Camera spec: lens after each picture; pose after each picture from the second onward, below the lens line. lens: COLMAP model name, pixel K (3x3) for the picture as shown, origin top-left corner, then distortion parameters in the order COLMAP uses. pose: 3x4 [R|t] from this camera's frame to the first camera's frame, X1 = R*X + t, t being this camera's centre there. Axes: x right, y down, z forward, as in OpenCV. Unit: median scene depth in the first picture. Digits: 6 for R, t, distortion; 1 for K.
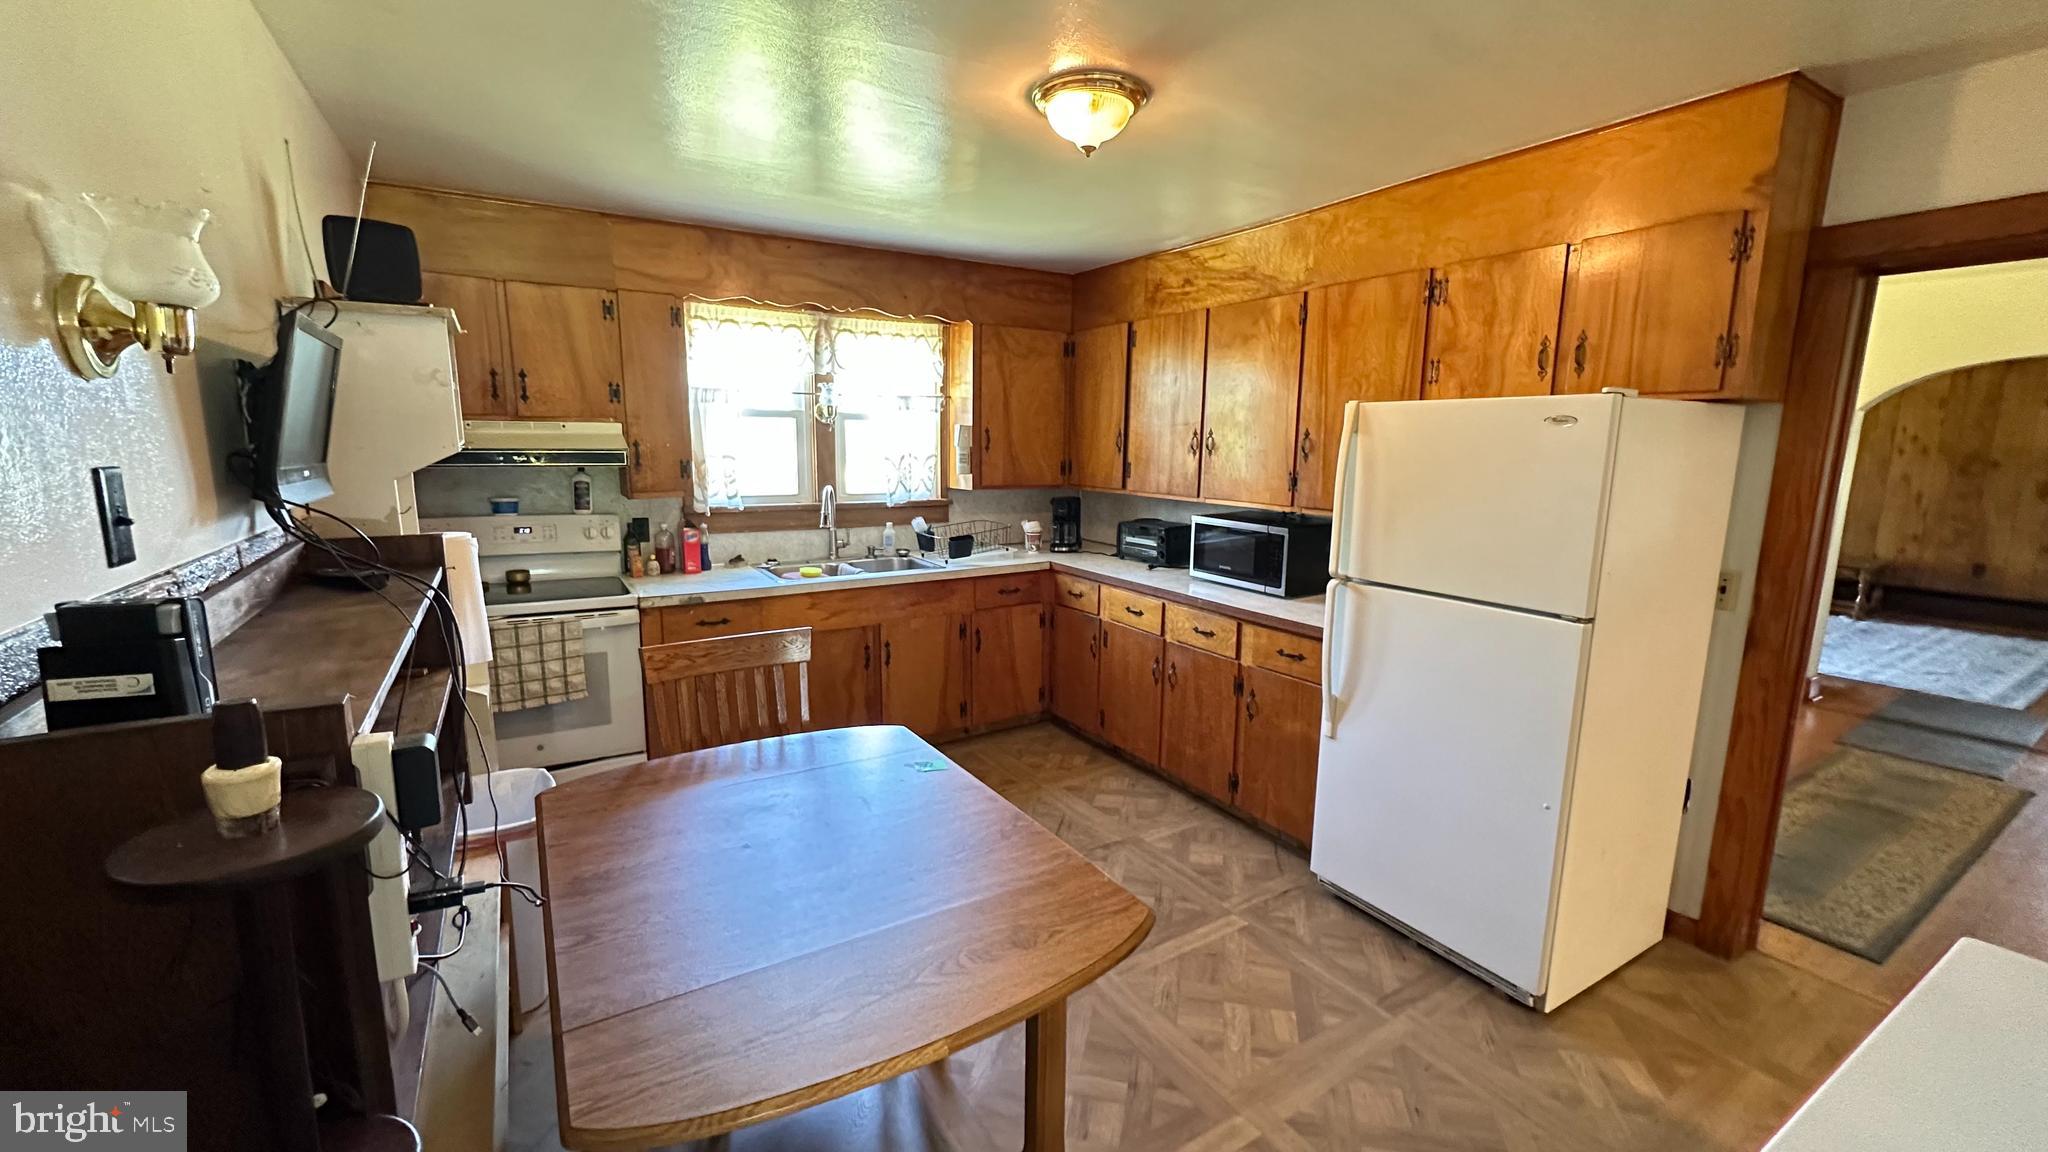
lens RADIAL K [[828.6, 0, 1021.7], [0, 828.6, 577.1], [0, 0, 1]] dist [-0.000835, 0.000348]
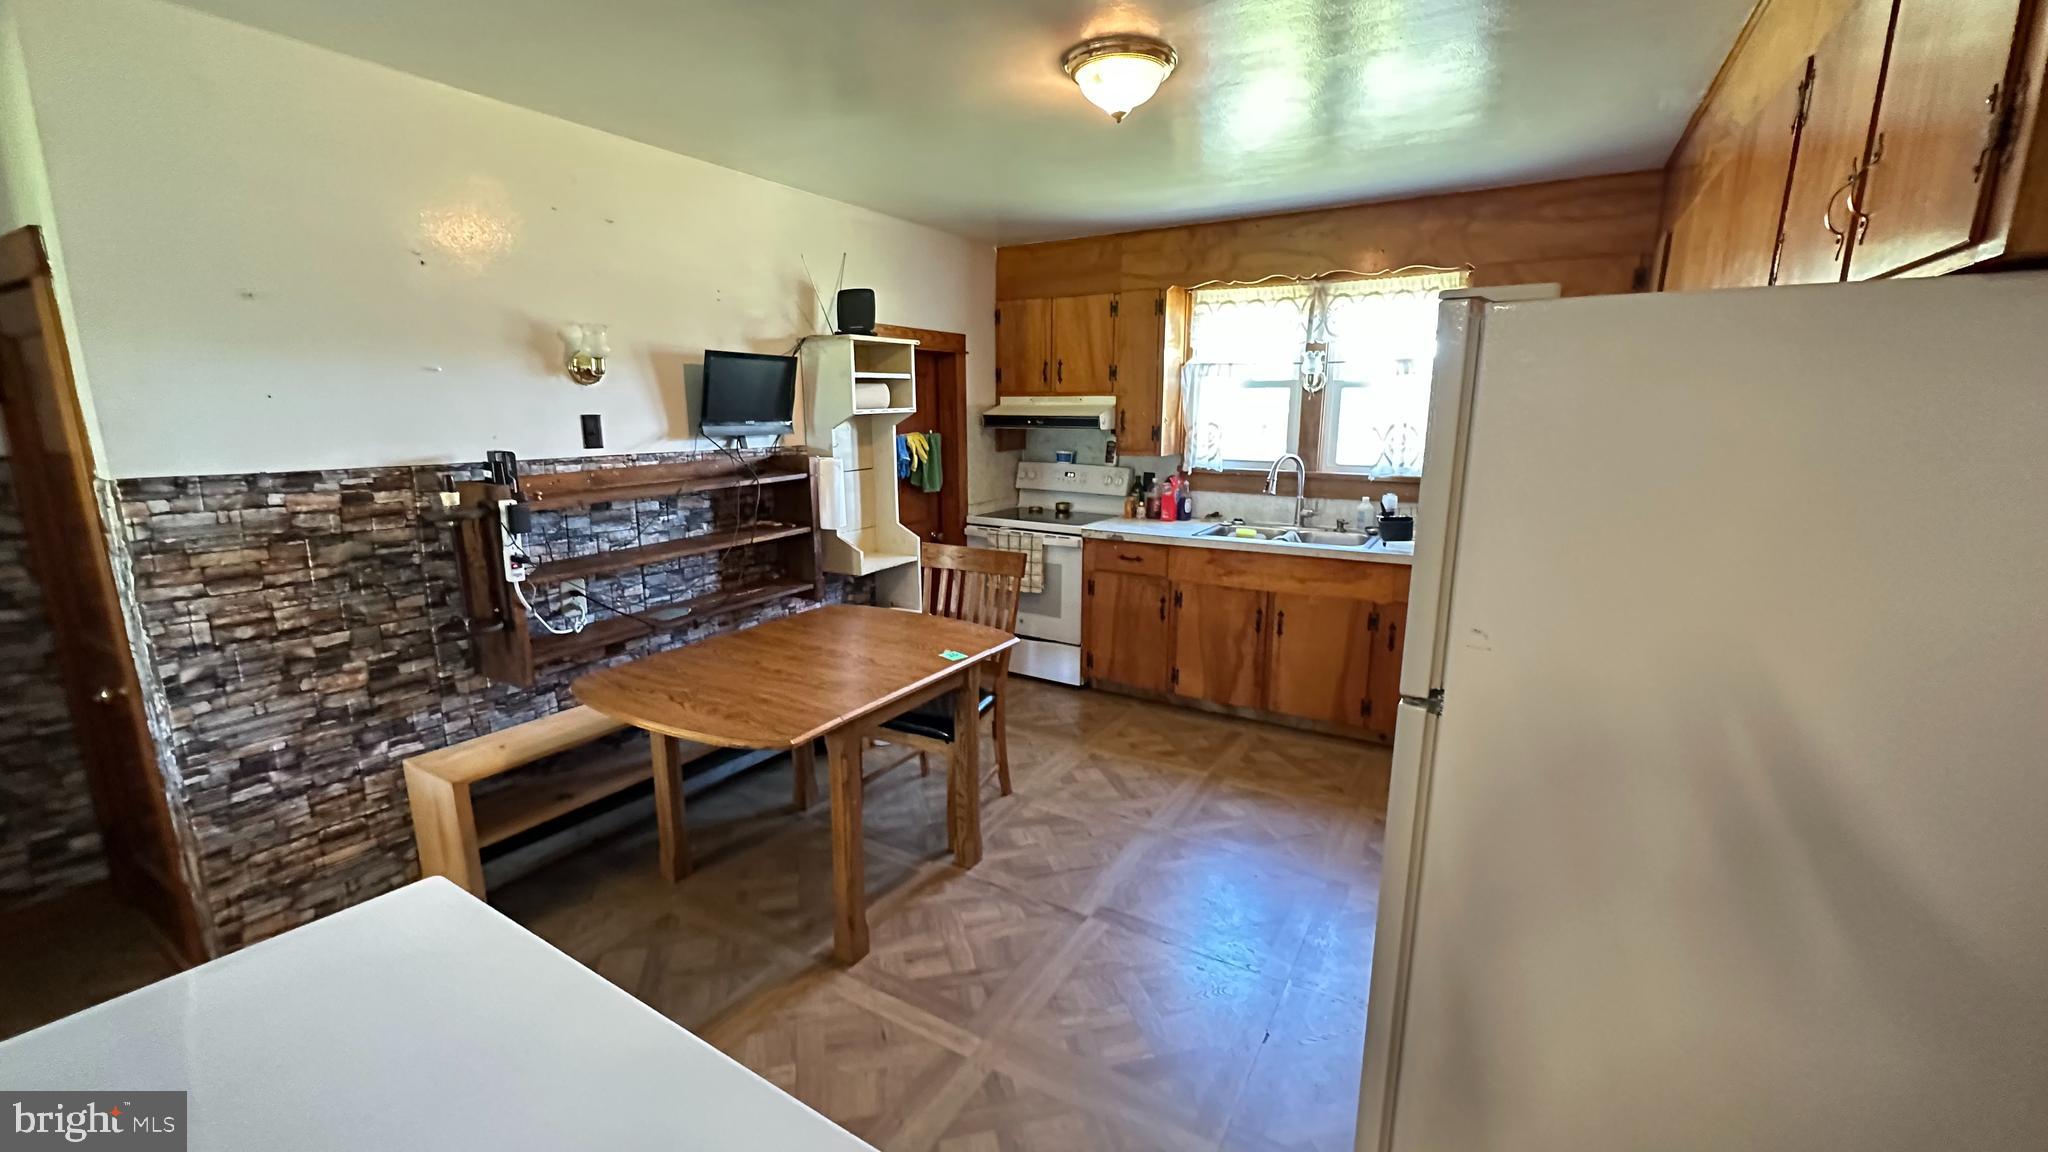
lens RADIAL K [[828.6, 0, 1021.7], [0, 828.6, 577.1], [0, 0, 1]] dist [-0.000835, 0.000348]
pose [[0.450940, 0.167719, -0.876655, 0.561018], [-0.146543, 0.982770, 0.112640, -0.028567], [0.880442, 0.077674, 0.467749, 0.254709]]
